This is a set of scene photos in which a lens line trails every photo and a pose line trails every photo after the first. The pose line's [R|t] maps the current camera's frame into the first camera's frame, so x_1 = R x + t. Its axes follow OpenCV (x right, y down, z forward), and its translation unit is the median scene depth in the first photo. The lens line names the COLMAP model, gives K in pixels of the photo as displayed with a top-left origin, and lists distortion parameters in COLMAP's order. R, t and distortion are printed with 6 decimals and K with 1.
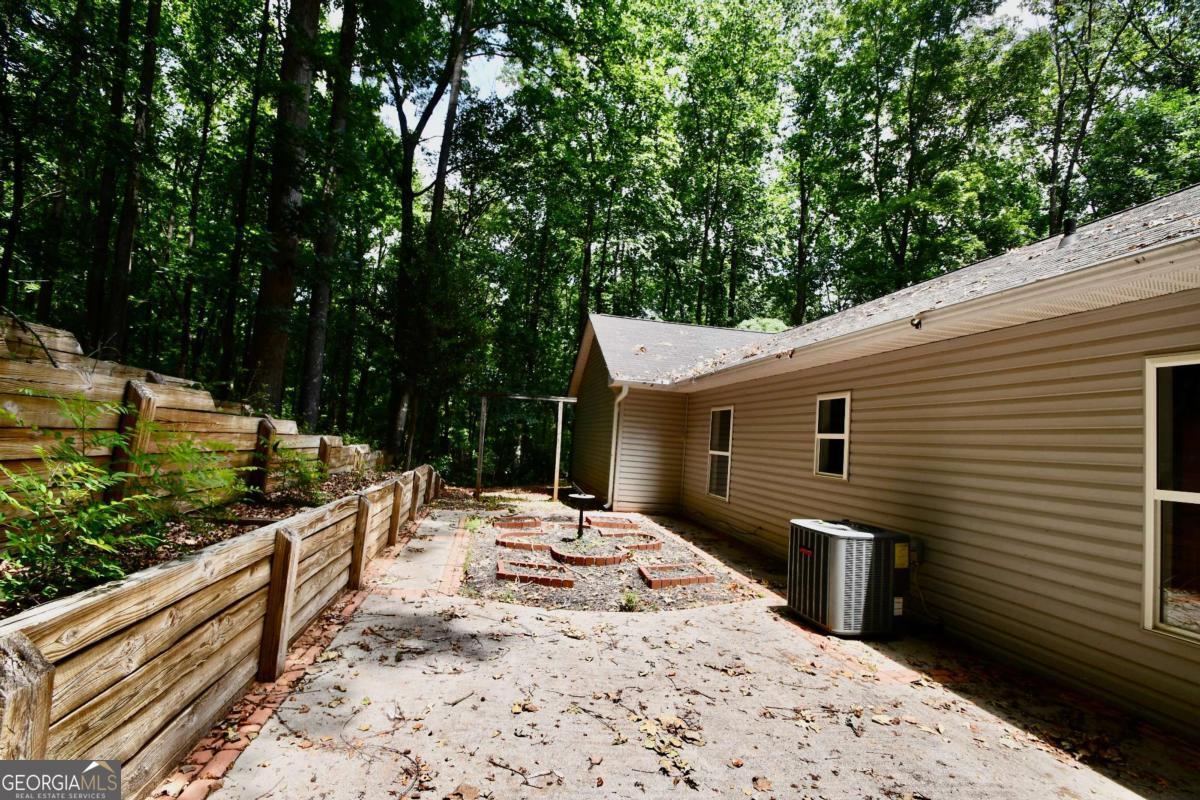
lens RADIAL K [[522.8, 0, 591.2], [0, 522.8, 400.6], [0, 0, 1]] dist [0.014702, -0.017759]
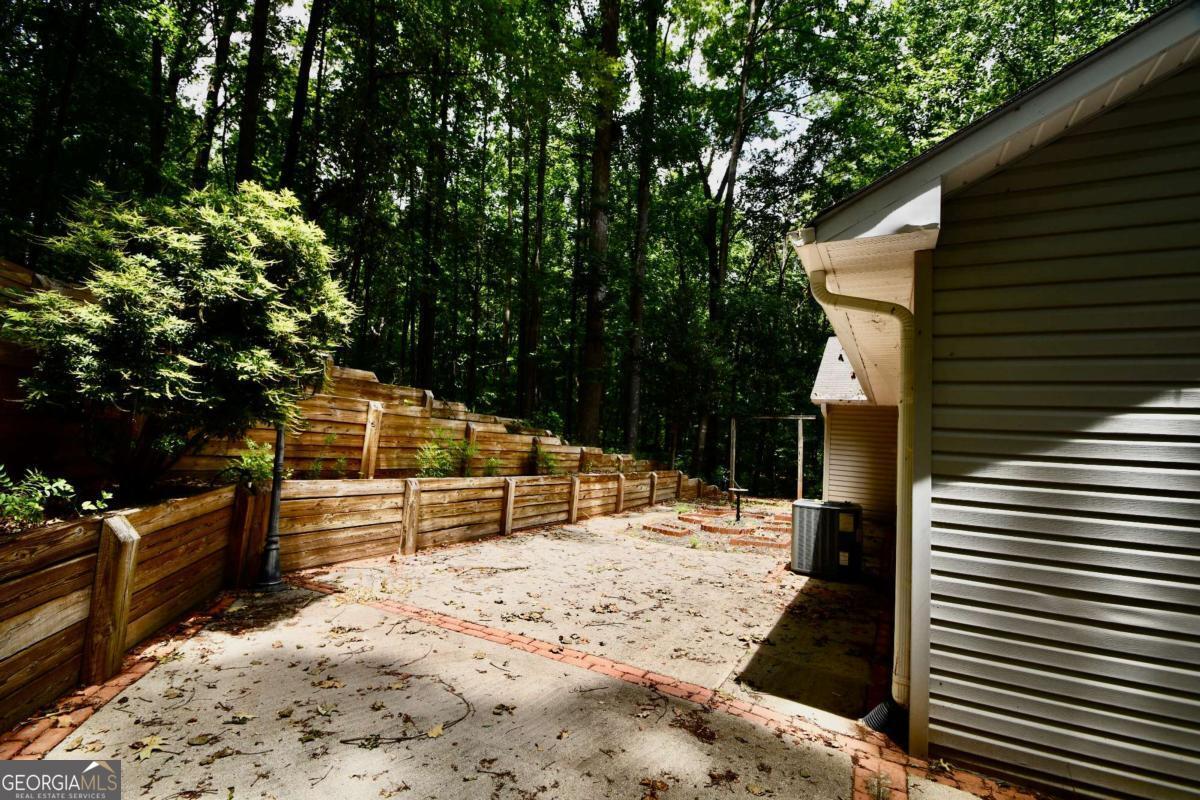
lens RADIAL K [[522.8, 0, 591.2], [0, 522.8, 400.6], [0, 0, 1]] dist [0.014702, -0.017759]
pose [[0.771400, -0.069001, -0.632599, 0.900731], [0.042105, 0.997460, -0.057454, 0.021751], [0.634956, 0.017684, 0.772346, -0.474862]]
